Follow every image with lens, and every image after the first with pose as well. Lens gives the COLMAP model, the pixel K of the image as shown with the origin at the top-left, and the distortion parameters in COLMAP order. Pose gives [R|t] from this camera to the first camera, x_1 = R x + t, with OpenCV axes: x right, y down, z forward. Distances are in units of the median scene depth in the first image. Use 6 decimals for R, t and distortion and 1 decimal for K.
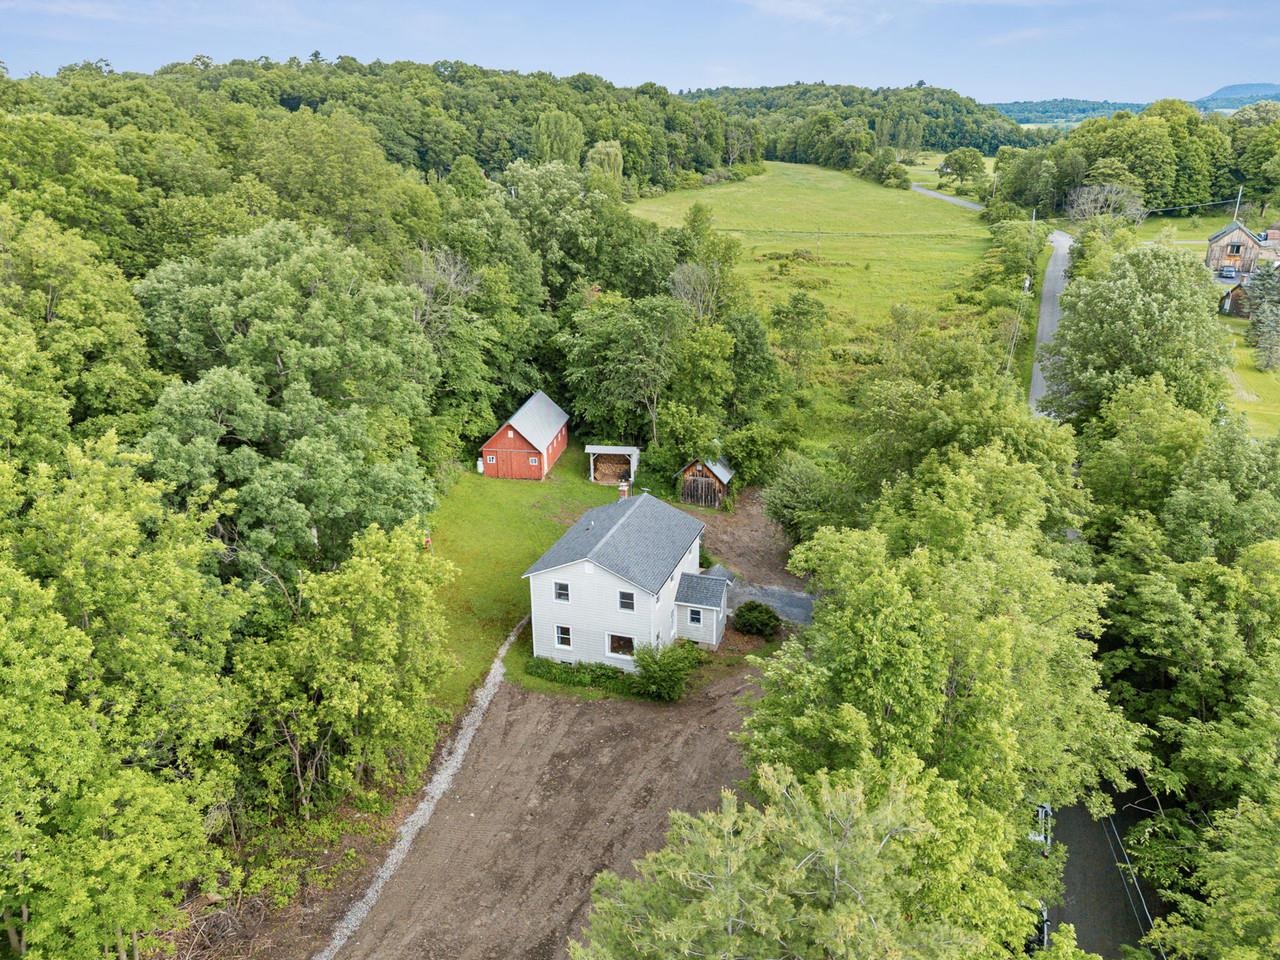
lens RADIAL K [[955.6, 0, 639.0], [0, 955.6, 487.0], [0, 0, 1]] dist [0.088677, -0.093360]
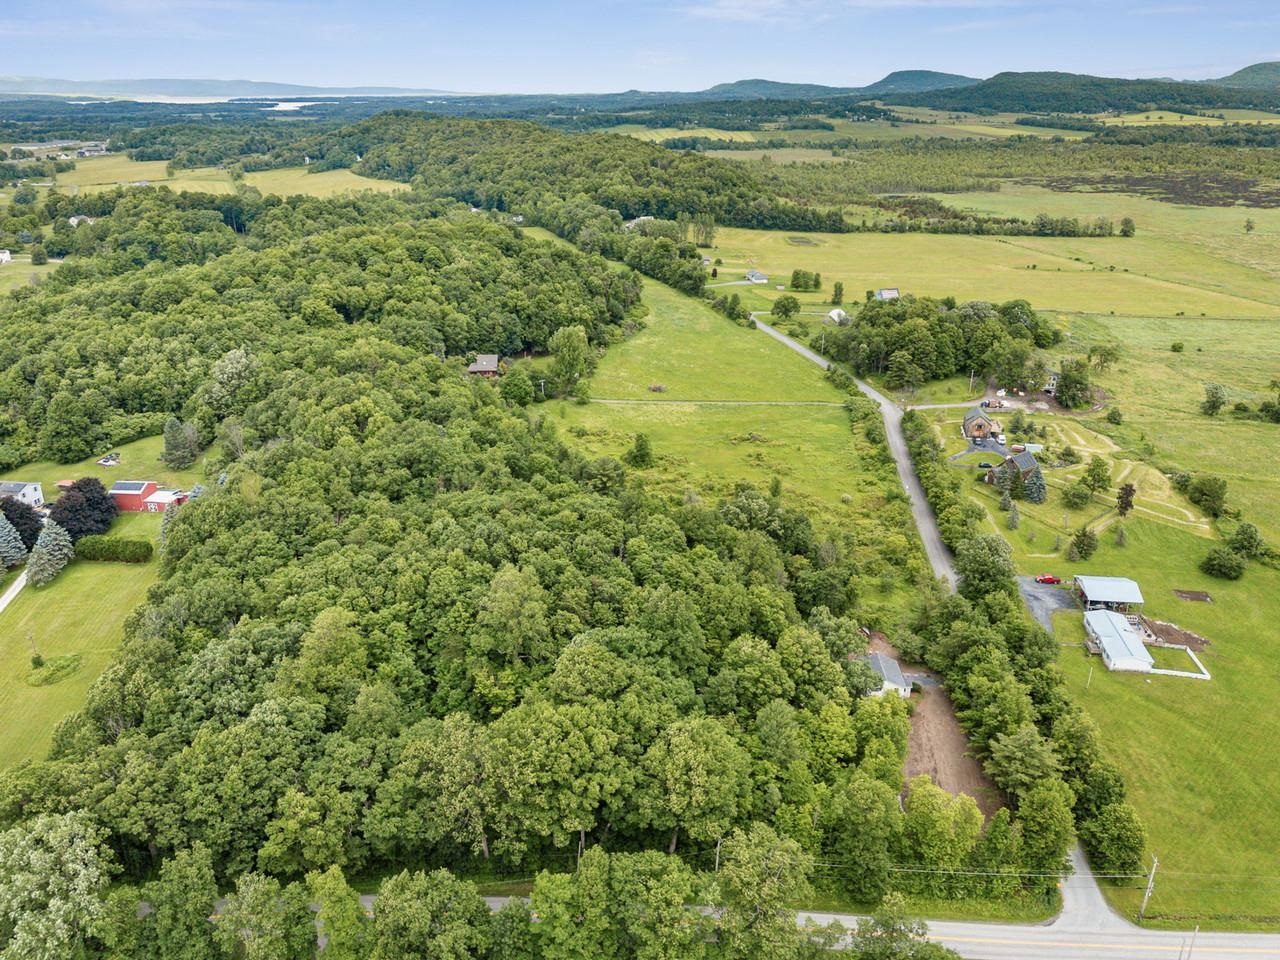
lens RADIAL K [[1012.0, 0, 640.0], [0, 1012.0, 480.0], [0, 0, 1]] dist [0.094196, -0.116060]
pose [[0.958221, -0.091267, 0.271078, -1.228504], [0.086153, 0.995808, 0.030731, -0.562457], [-0.272746, -0.006093, 0.962067, -1.576858]]
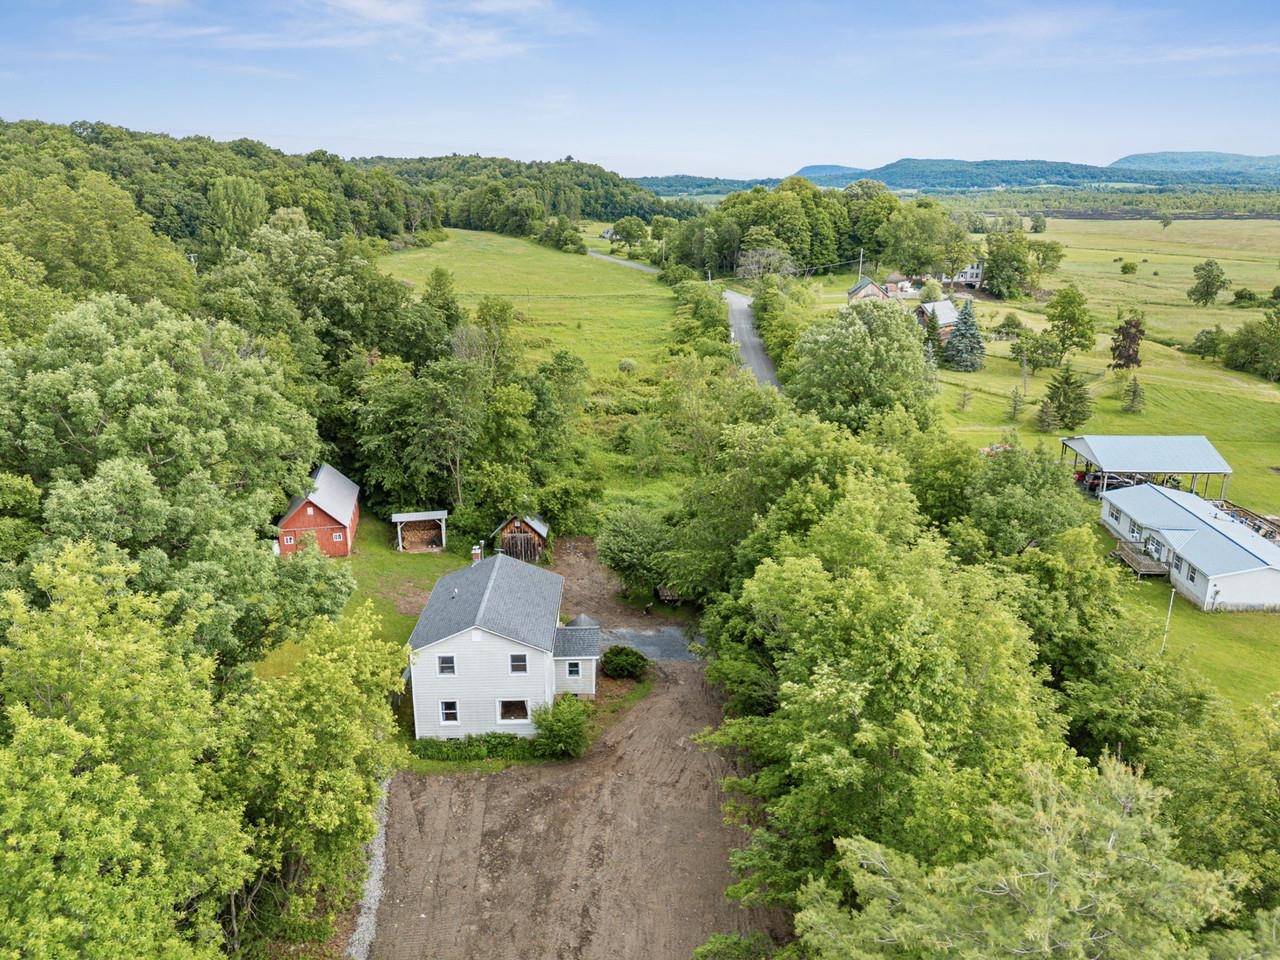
lens RADIAL K [[936.0, 0, 637.5], [0, 936.0, 487.9], [0, 0, 1]] dist [0.062040, -0.045872]
pose [[0.941785, -0.095217, 0.322452, -0.121569], [0.113226, 0.992861, -0.037517, -0.006569], [-0.316577, 0.071843, 0.945842, 0.021027]]
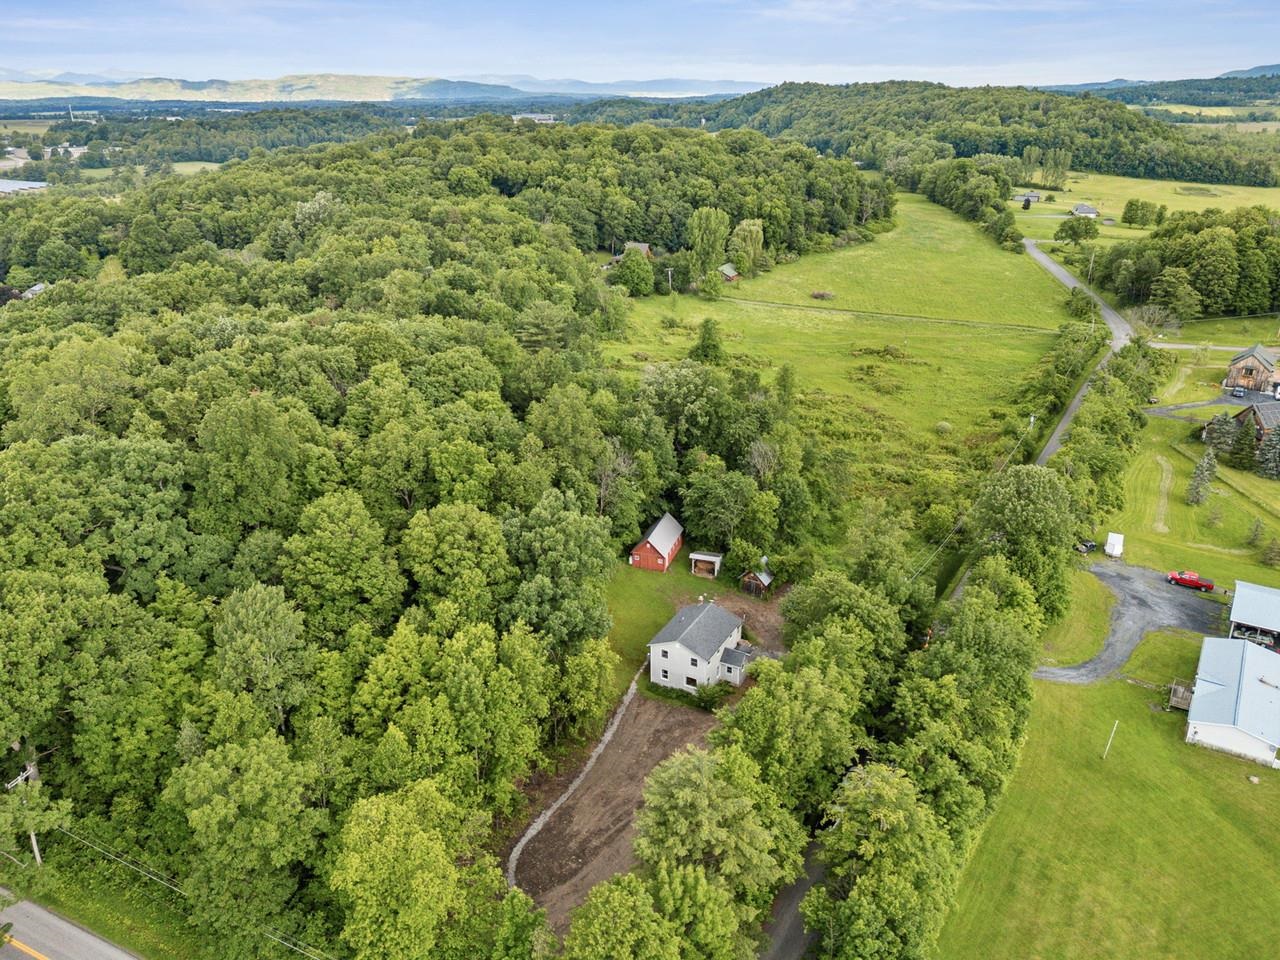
lens RADIAL K [[955.6, 0, 639.0], [0, 955.6, 487.0], [0, 0, 1]] dist [0.088677, -0.093360]
pose [[0.986554, 0.066537, -0.149275, 0.102033], [-0.060780, 0.997233, 0.042807, -0.228403], [0.151711, -0.033159, 0.987869, -0.723499]]
